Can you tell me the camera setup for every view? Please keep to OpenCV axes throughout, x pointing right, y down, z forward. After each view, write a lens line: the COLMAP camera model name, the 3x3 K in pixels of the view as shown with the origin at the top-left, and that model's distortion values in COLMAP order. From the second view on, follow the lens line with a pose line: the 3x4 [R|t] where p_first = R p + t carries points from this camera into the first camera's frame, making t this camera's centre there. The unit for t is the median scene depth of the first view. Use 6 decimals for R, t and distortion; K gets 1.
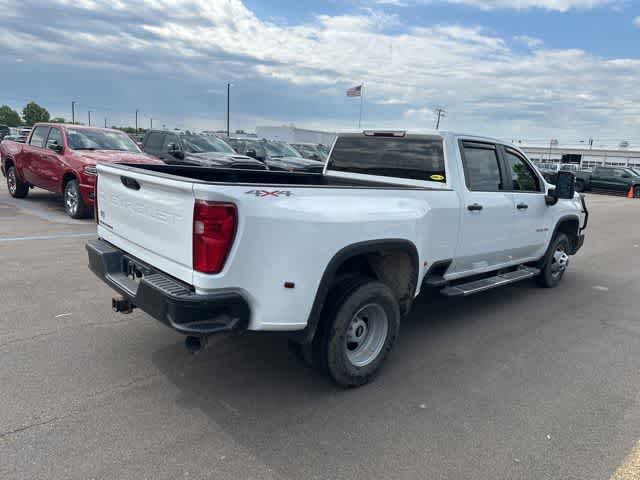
lens RADIAL K [[451.7, 0, 320.4], [0, 451.7, 244.0], [0, 0, 1]] dist [0.030486, -0.033256]
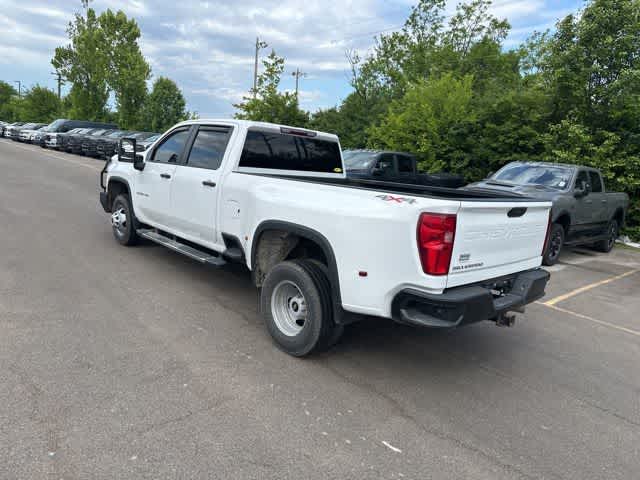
lens RADIAL K [[474.5, 0, 317.1], [0, 474.5, 237.3], [0, 0, 1]] dist [0.038261, -0.043972]
pose [[-0.007402, -0.235787, 0.971777, -1.112228], [0.104472, 0.966303, 0.235254, -0.282587], [-0.994500, 0.103264, 0.017481, 1.033097]]
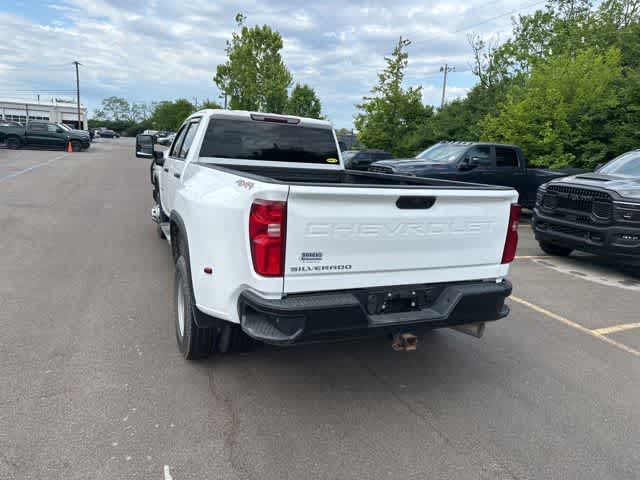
lens RADIAL K [[474.5, 0, 317.1], [0, 474.5, 237.3], [0, 0, 1]] dist [0.038261, -0.043972]
pose [[0.334975, -0.223307, 0.915383, -0.929392], [0.145590, 0.972109, 0.183868, -0.182006], [-0.930911, 0.071680, 0.358144, 0.588347]]
